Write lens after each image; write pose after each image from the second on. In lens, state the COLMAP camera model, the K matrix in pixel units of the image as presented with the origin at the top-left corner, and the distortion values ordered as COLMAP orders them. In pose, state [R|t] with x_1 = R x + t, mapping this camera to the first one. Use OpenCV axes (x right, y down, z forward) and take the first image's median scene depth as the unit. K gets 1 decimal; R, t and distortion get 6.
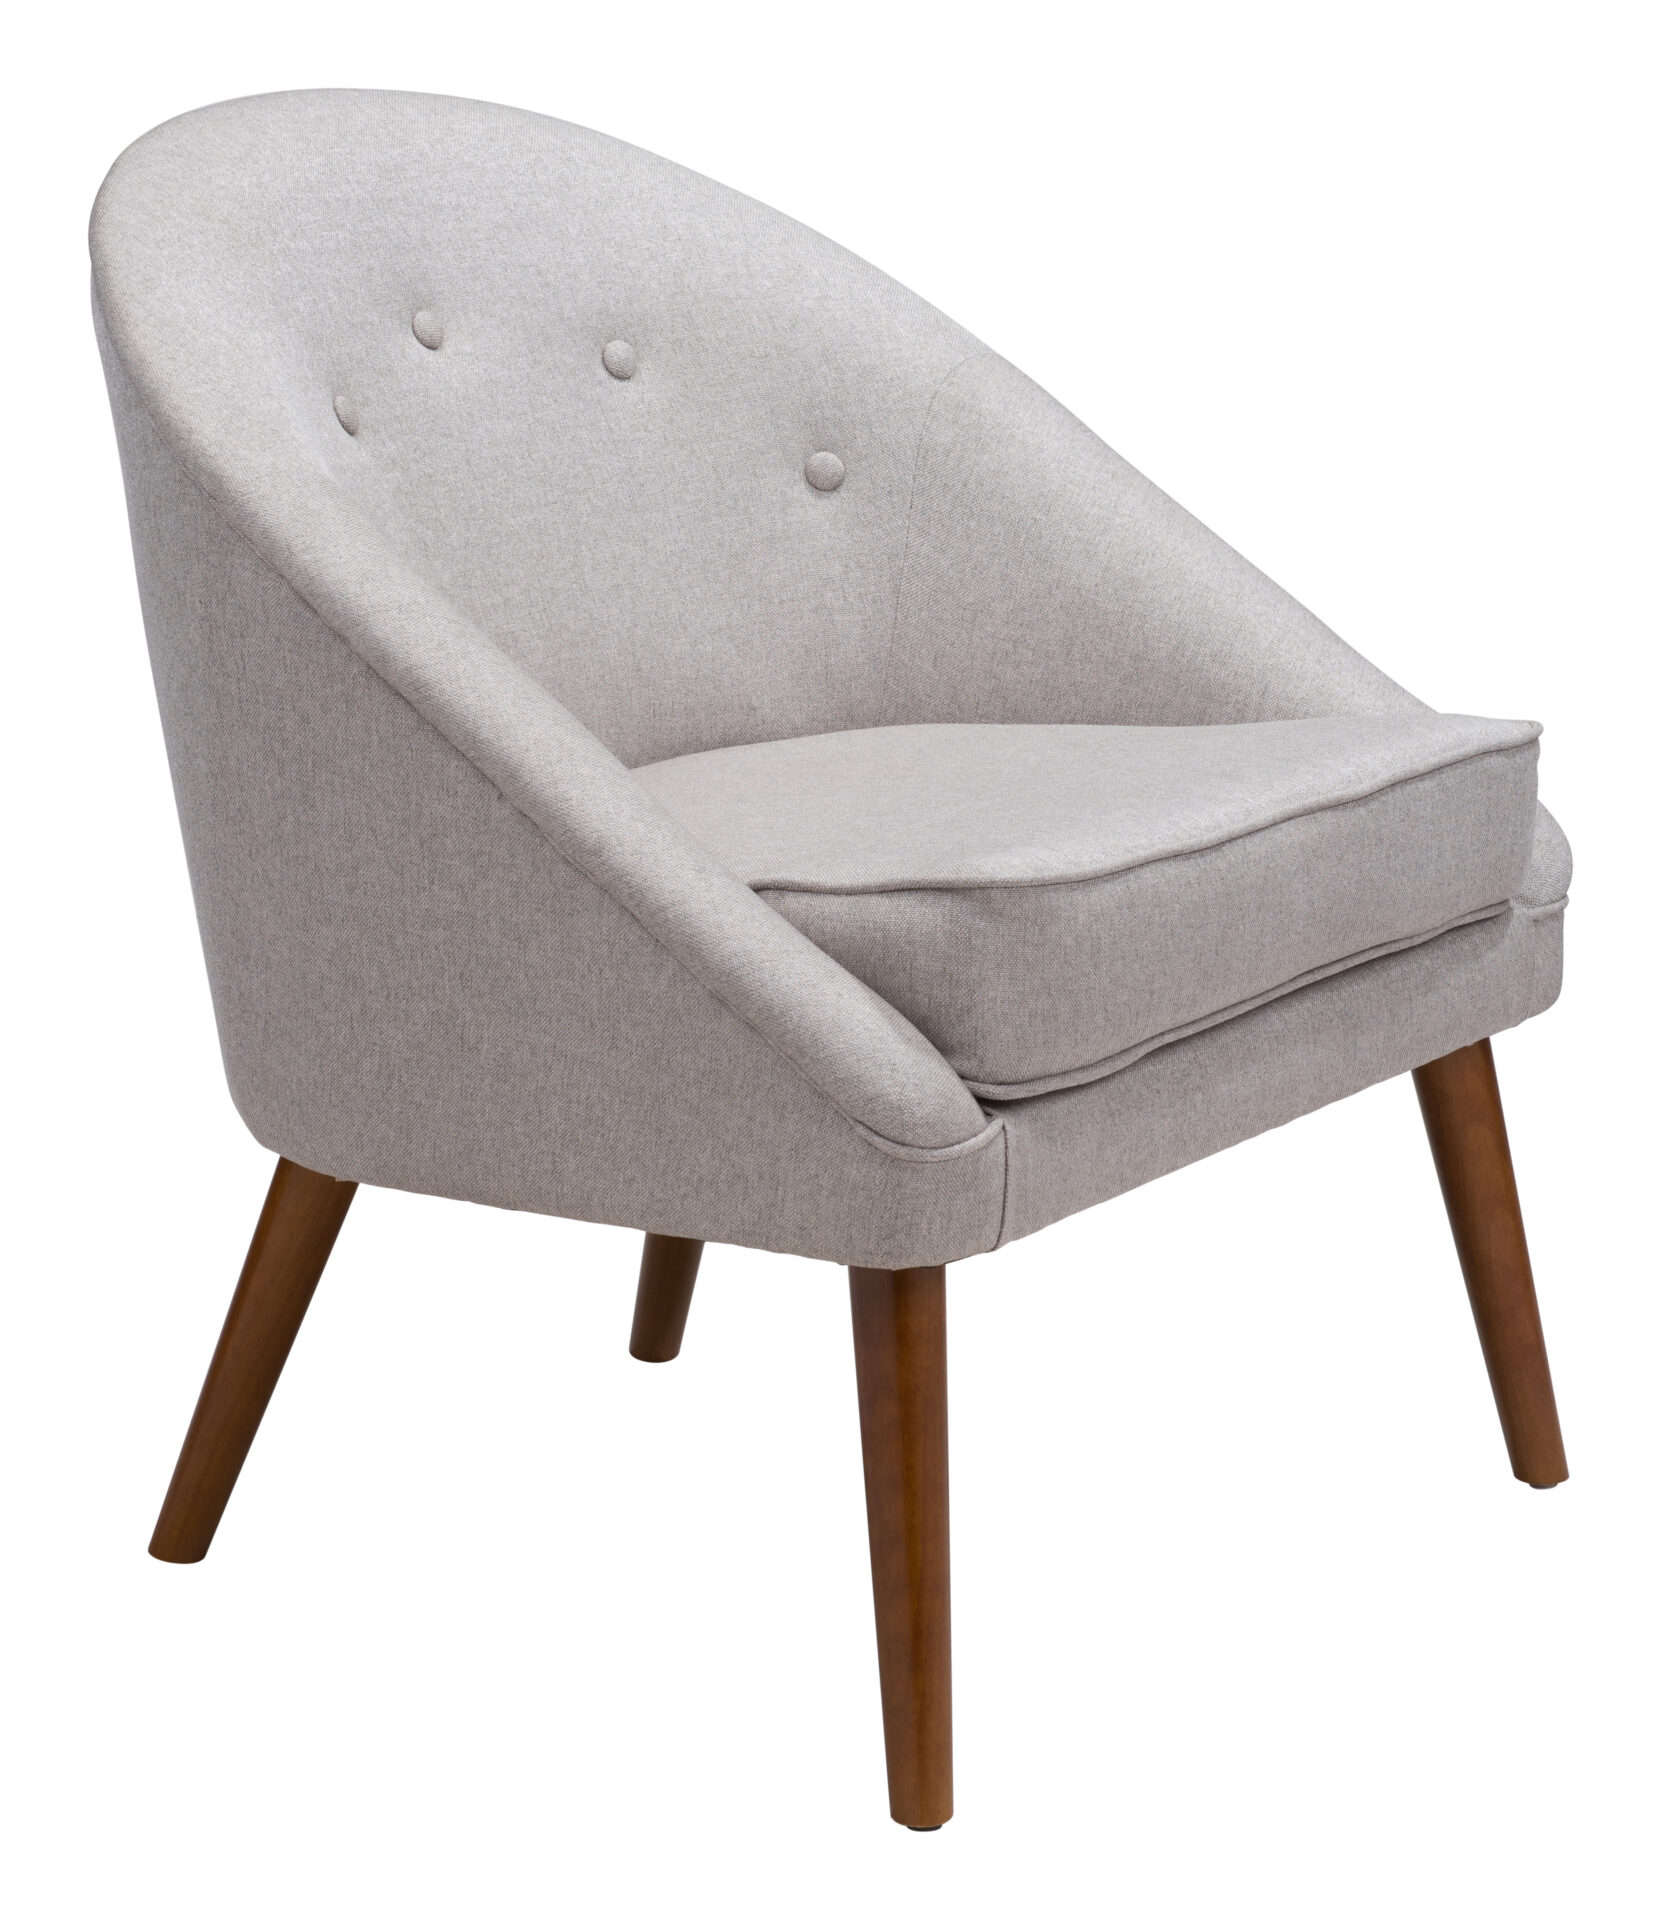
lens RADIAL K [[6386.6, 0, 841.8], [0, 6386.6, 973.9], [0, 0, 1]] dist [0.284581, 0.000000]
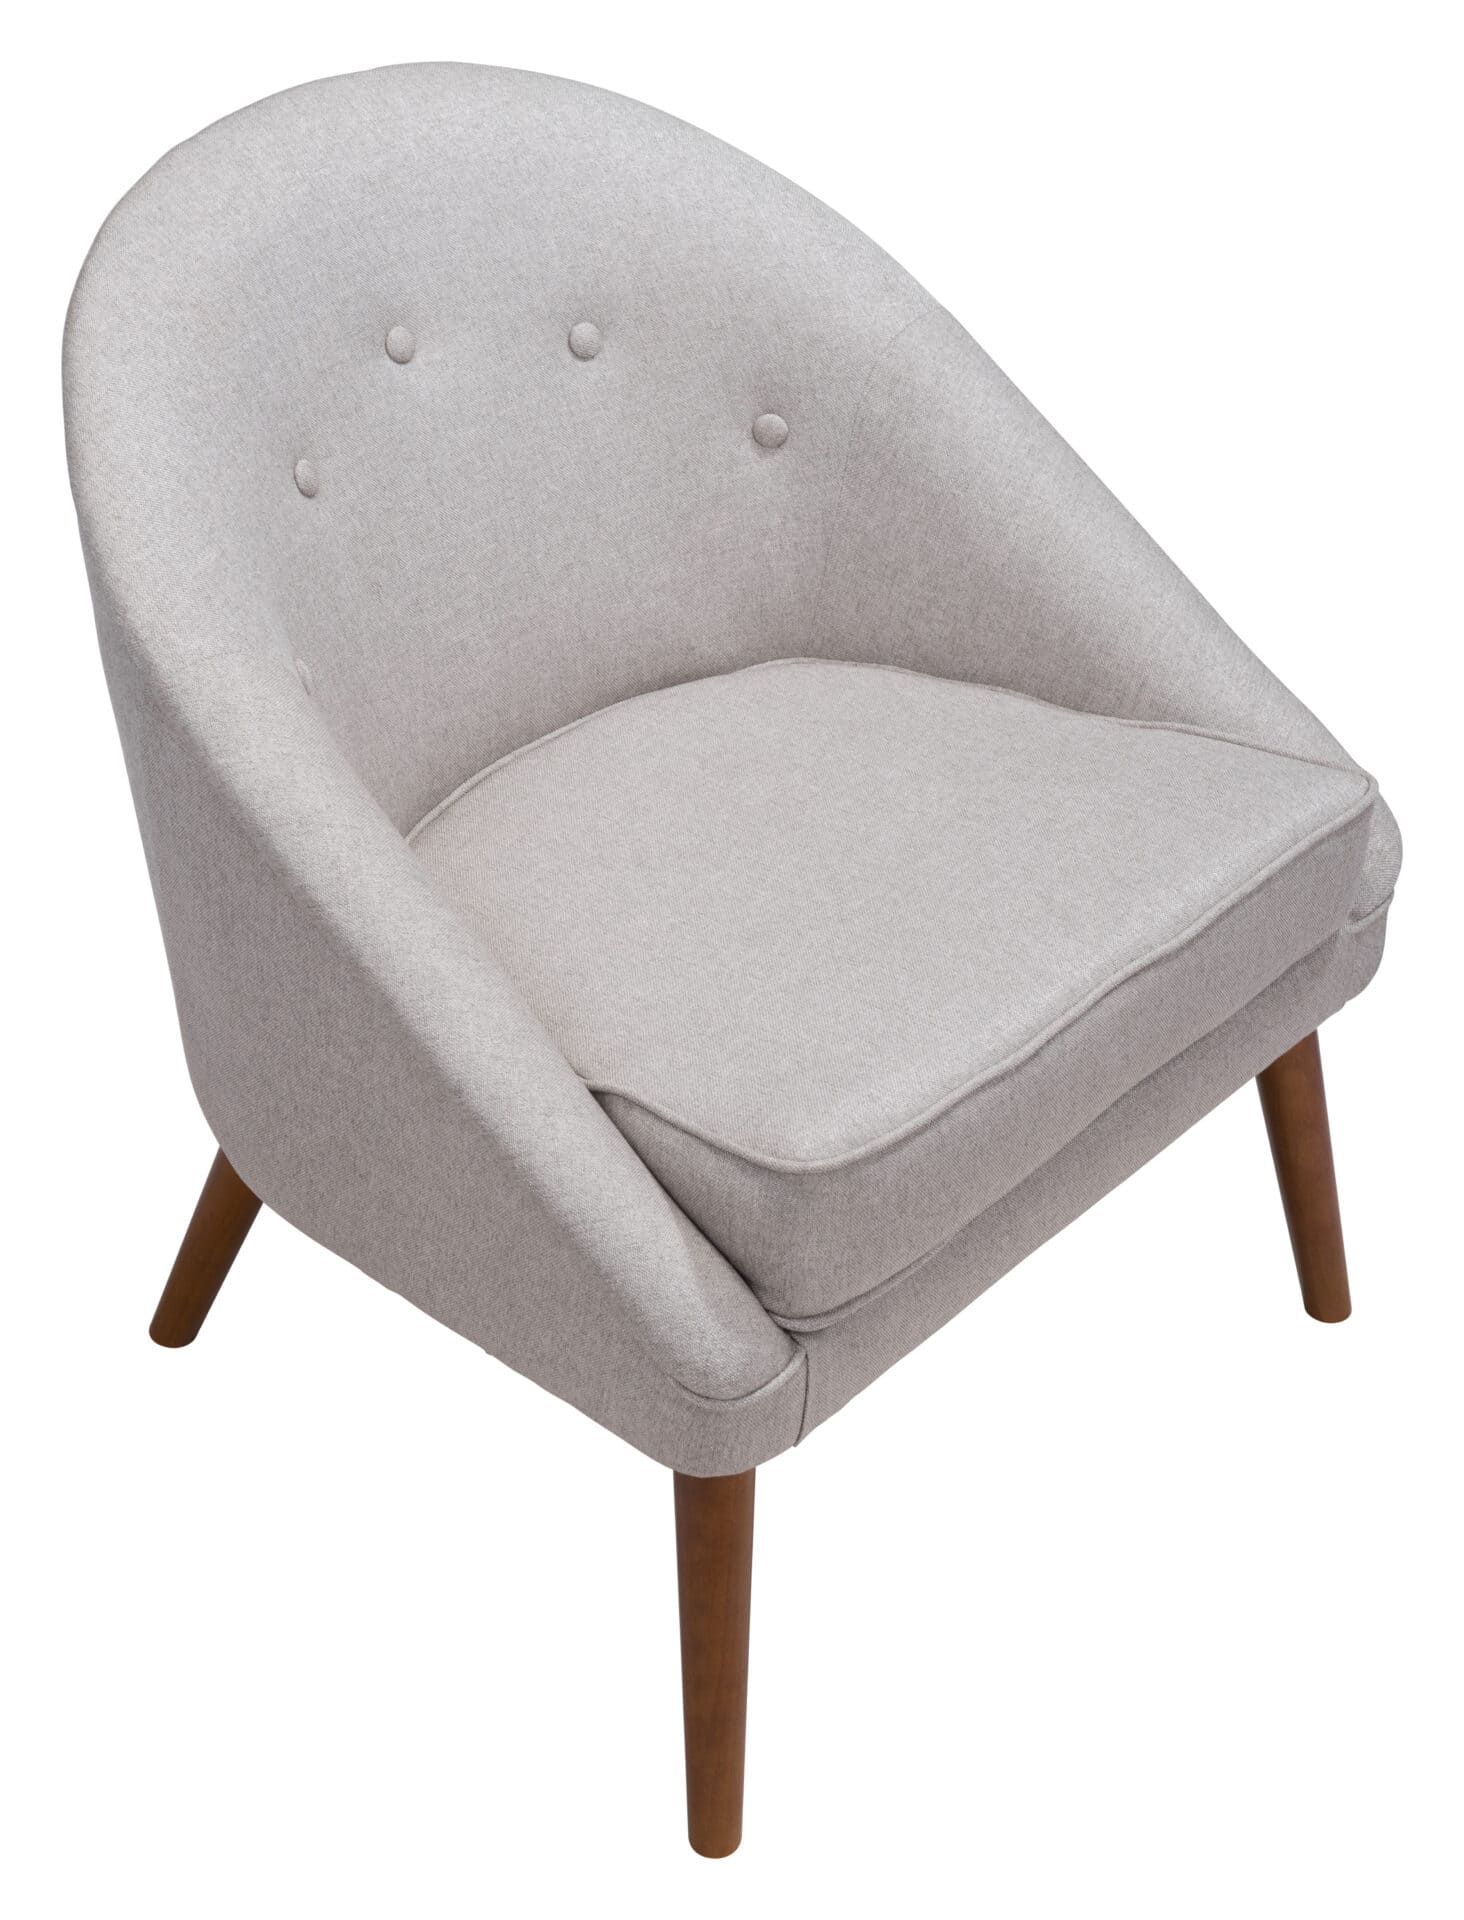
lens RADIAL K [[4382.9, 0, 724.1], [0, 4382.9, 939.9], [0, 0, 1]] dist [0.218658, 0.000000]
pose [[0.994338, 0.077970, -0.072203, 0.052920], [-0.046818, 0.931383, 0.361018, -0.279633], [0.095398, -0.355593, 0.929760, 0.265812]]
